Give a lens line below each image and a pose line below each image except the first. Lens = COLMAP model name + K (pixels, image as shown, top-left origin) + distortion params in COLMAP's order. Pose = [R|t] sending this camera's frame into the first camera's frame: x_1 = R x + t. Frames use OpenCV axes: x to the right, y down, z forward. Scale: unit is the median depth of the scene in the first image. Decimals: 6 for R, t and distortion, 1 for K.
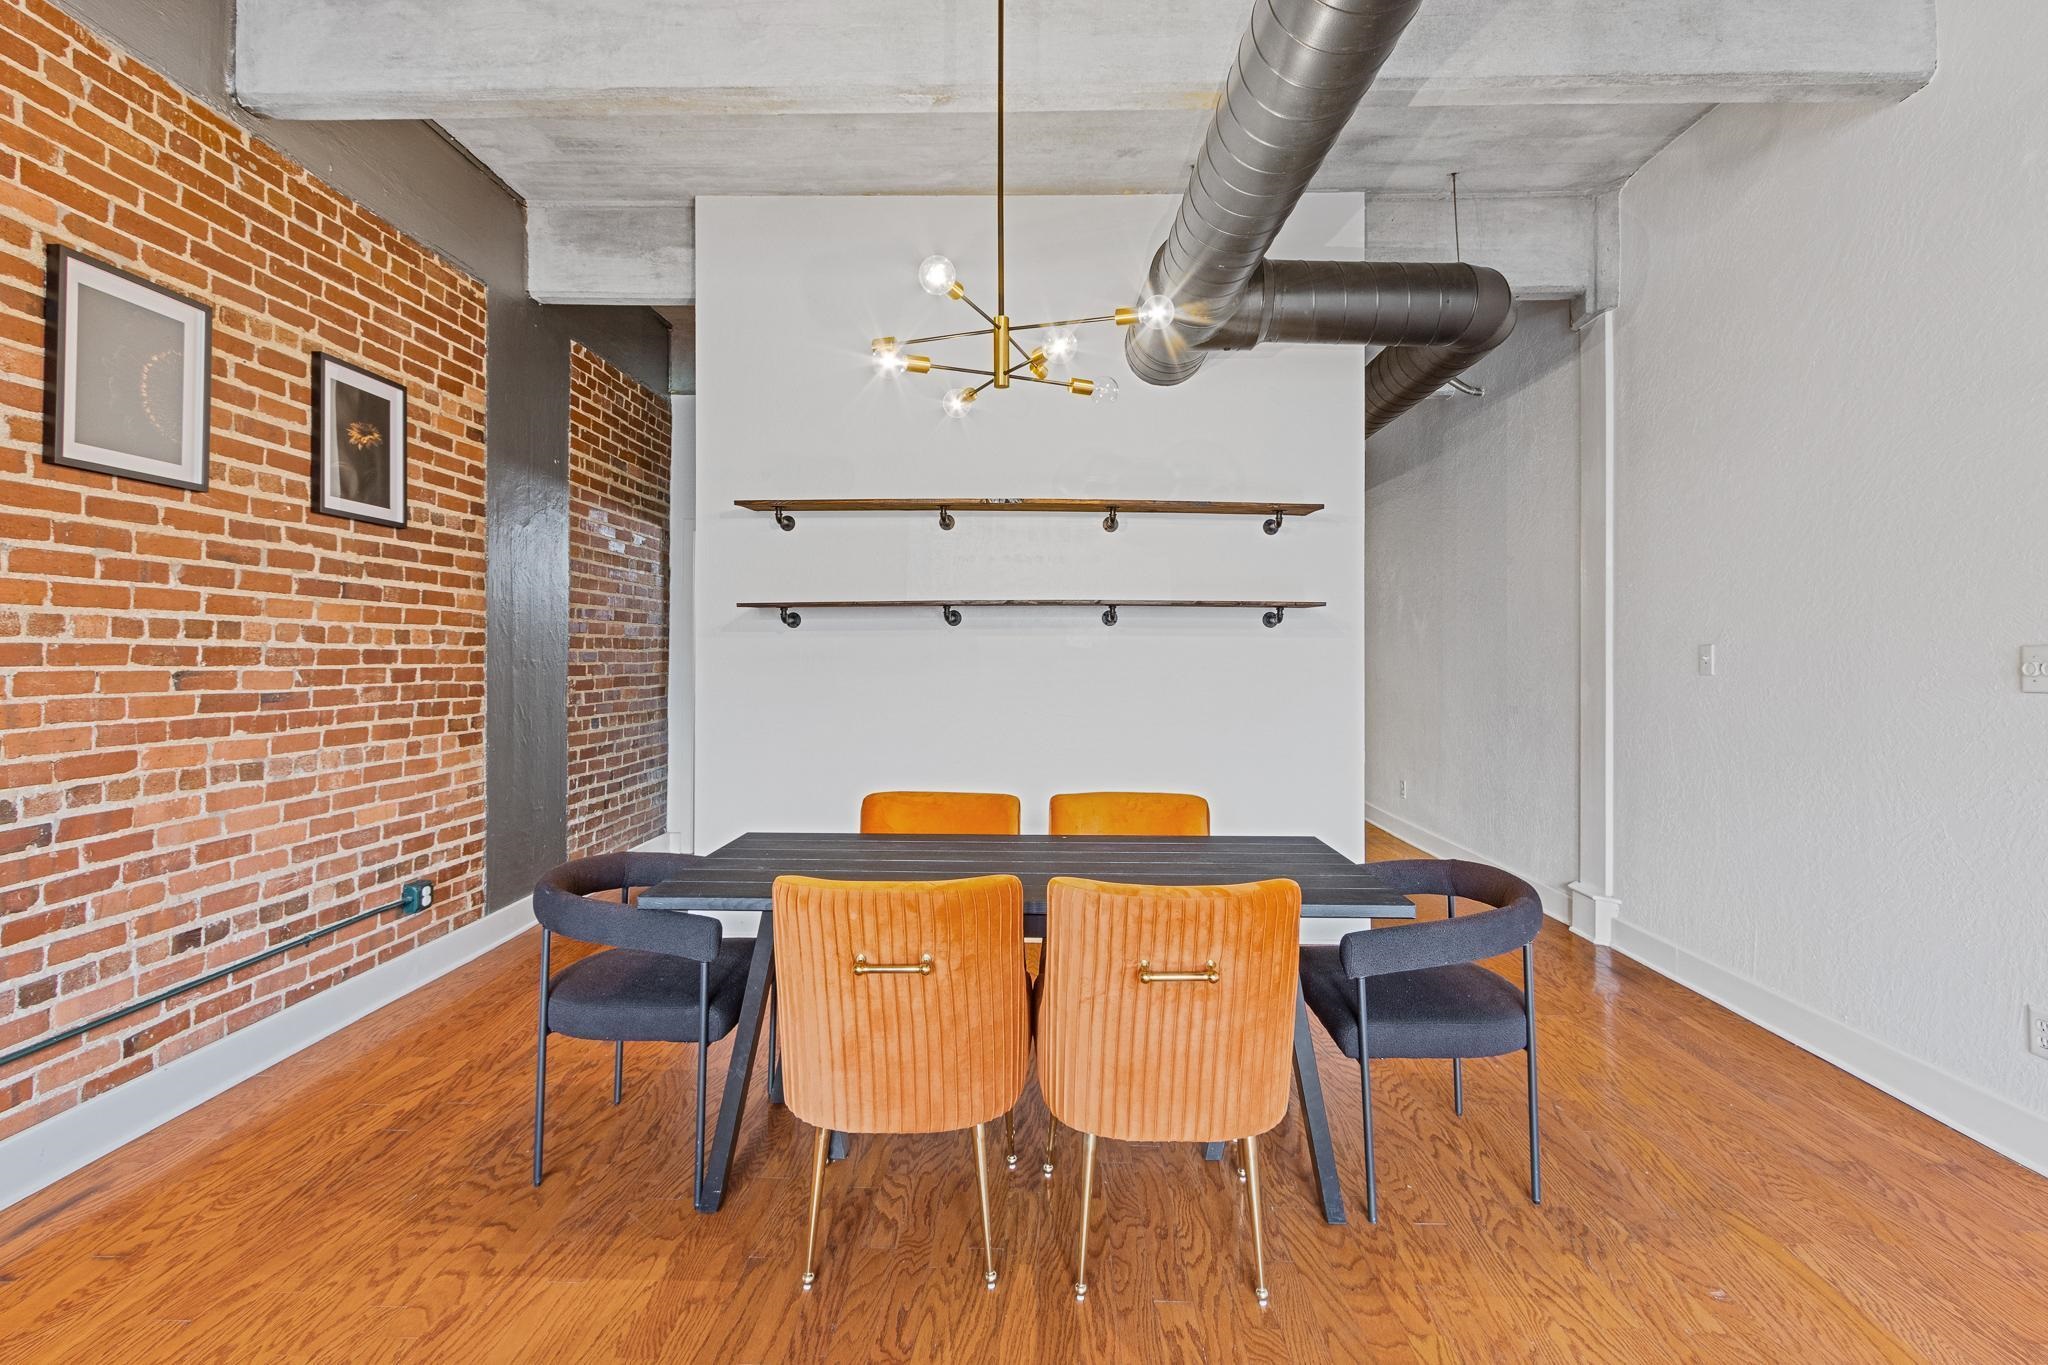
lens RADIAL K [[964.9, 0, 1023.0], [0, 964.9, 649.1], [0, 0, 1]] dist [0.010065, -0.004537]
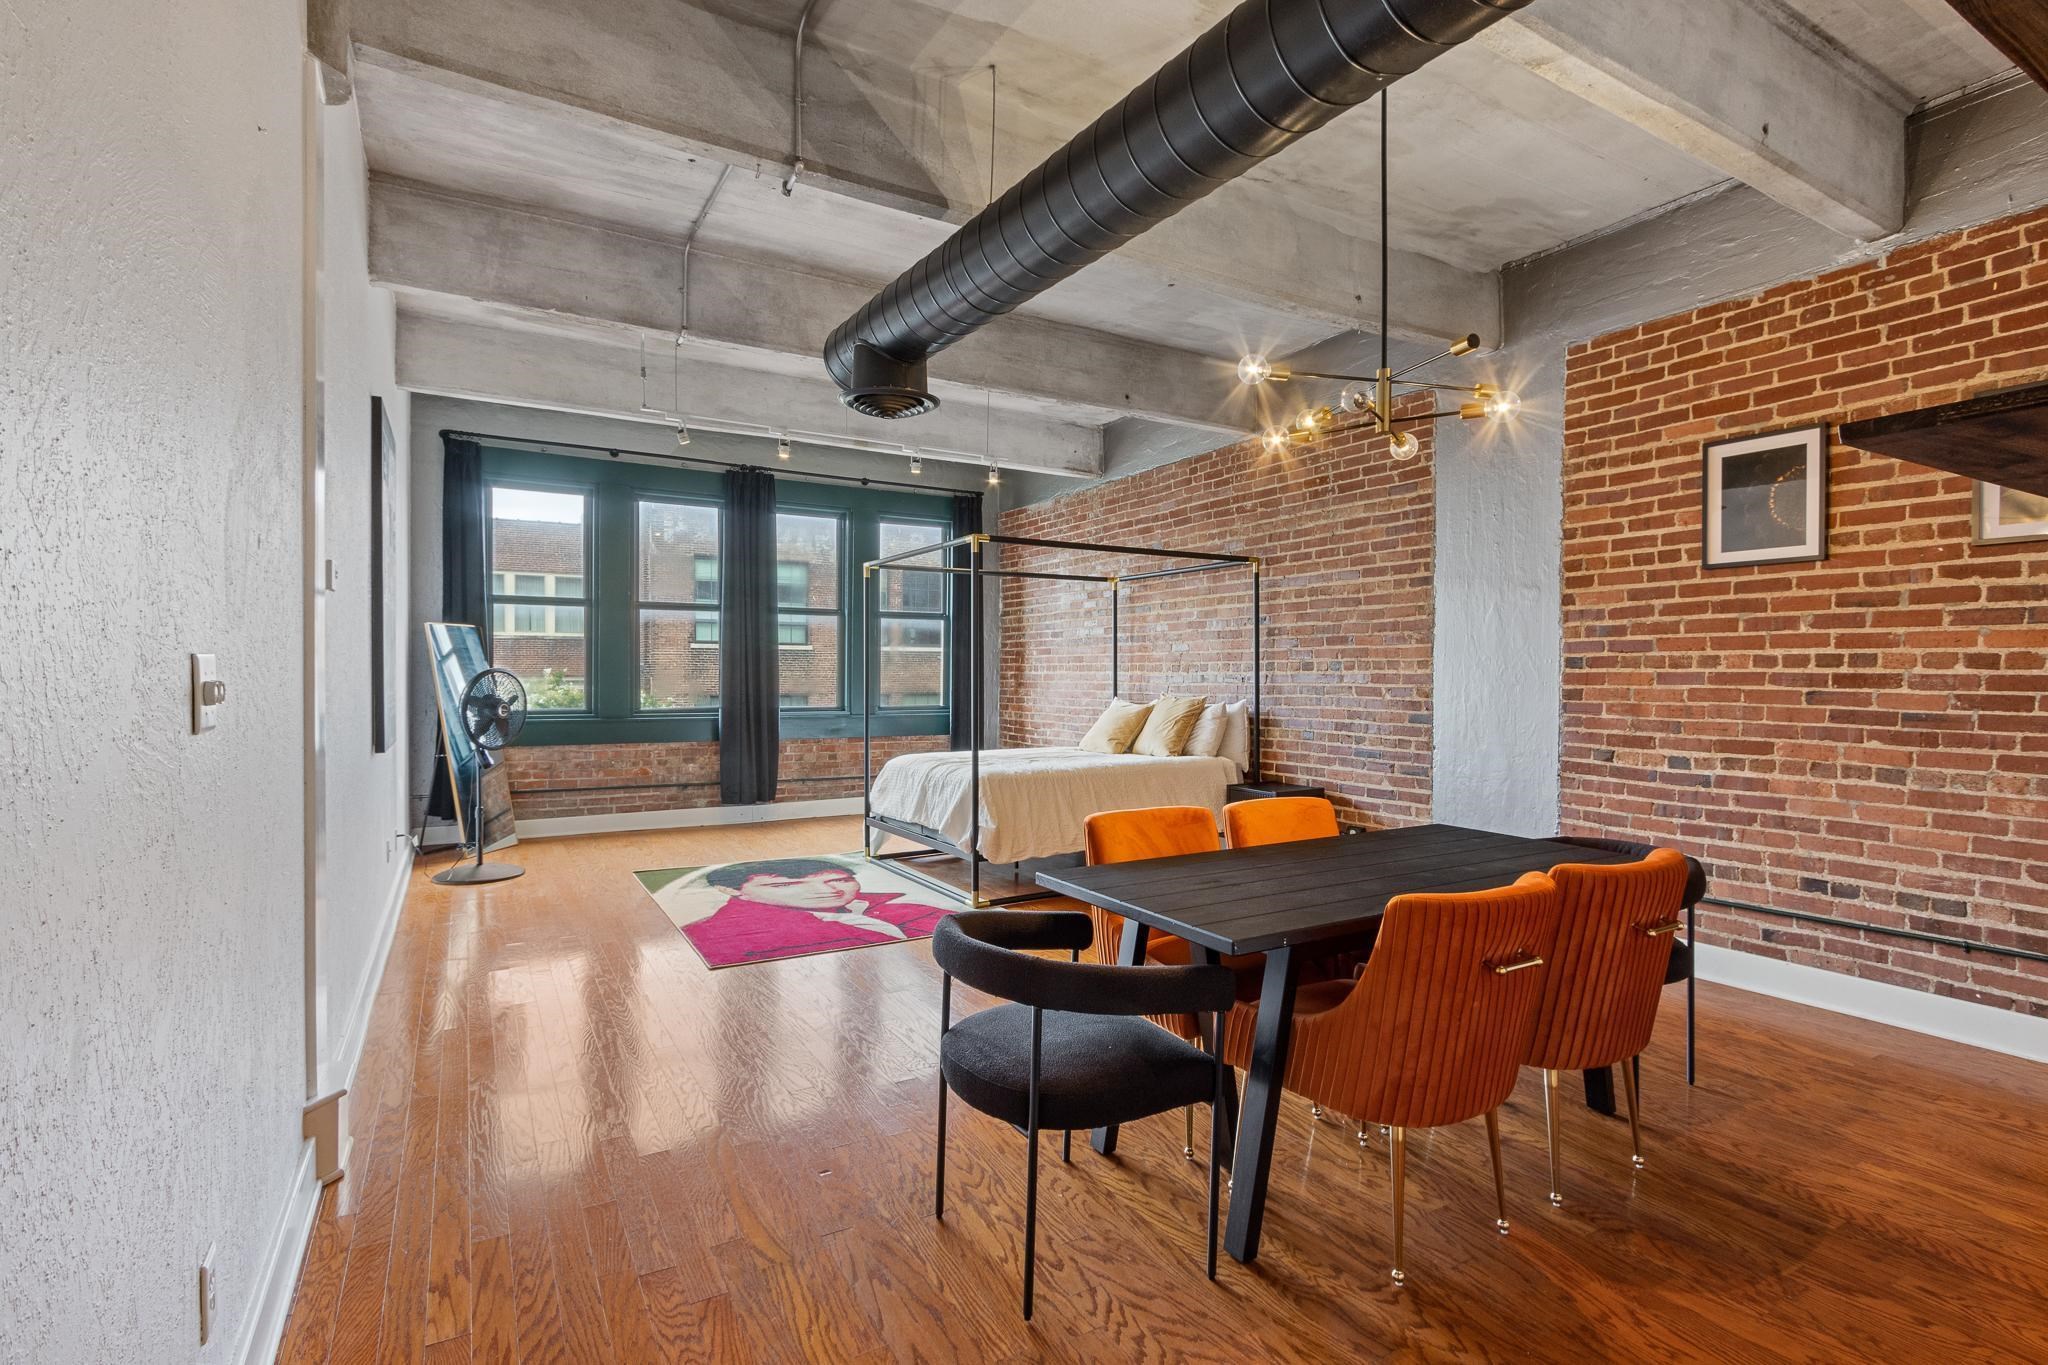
lens RADIAL K [[964.9, 0, 1021.0], [0, 964.9, 684.0], [0, 0, 1]] dist [0.010065, -0.004537]
pose [[-0.851533, -0.000407, -0.524301, 0.748346], [-0.004155, 0.999974, 0.005971, 0.008047], [0.524285, 0.007263, -0.851512, 1.424385]]
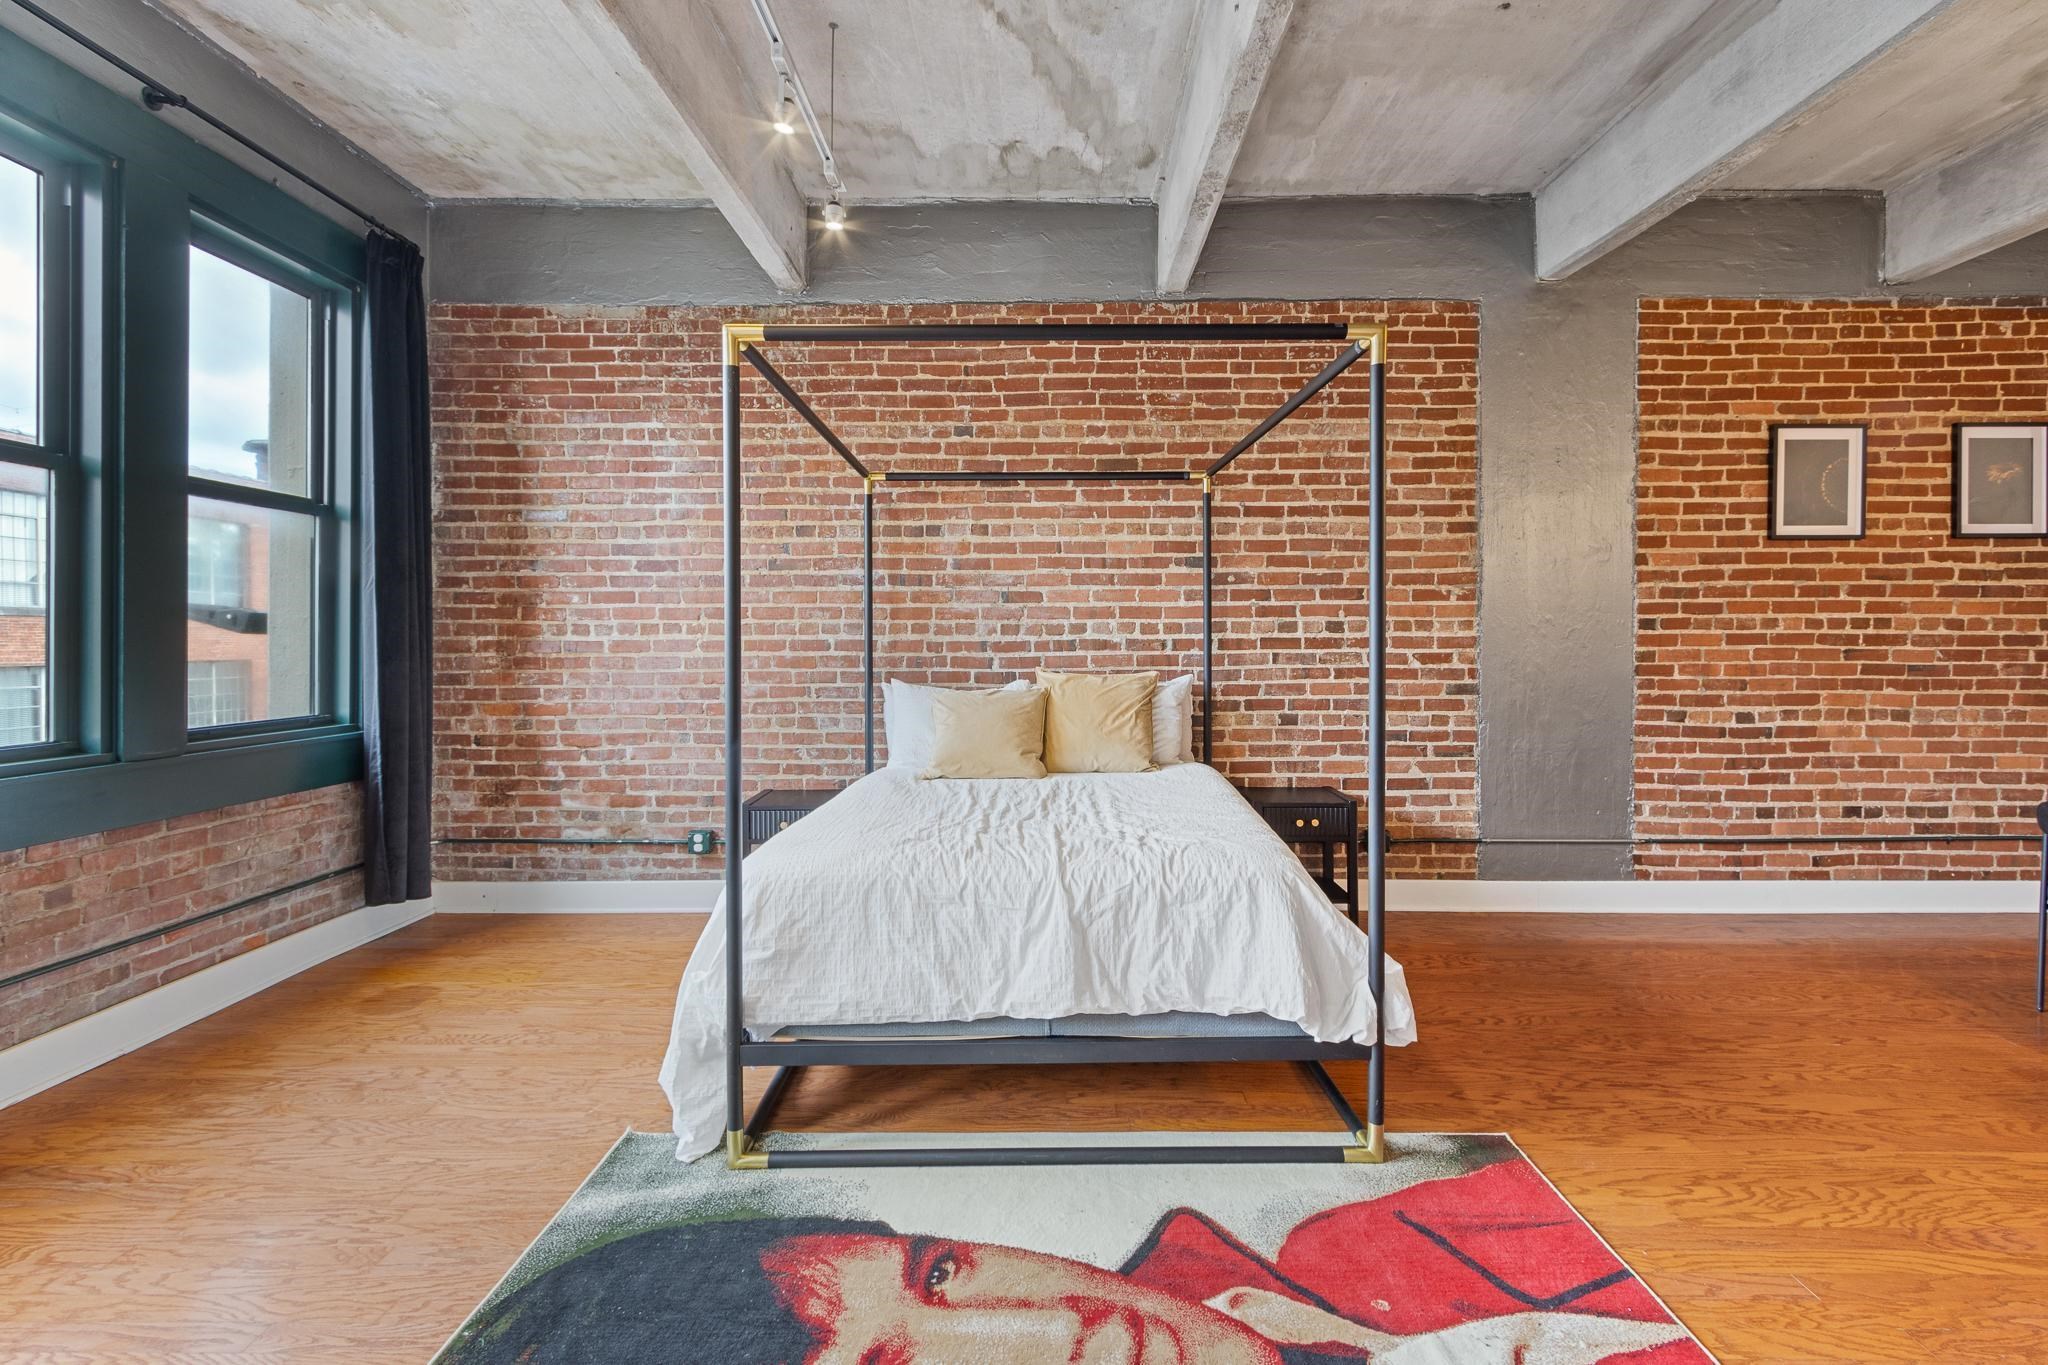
lens RADIAL K [[964.9, 0, 1037.9], [0, 964.9, 648.1], [0, 0, 1]] dist [0.010065, -0.004537]
pose [[0.021754, 0.007253, -0.999737, 0.683383], [0.006482, 0.999952, 0.007395, -0.000002], [0.999742, -0.006641, 0.021706, -0.380452]]
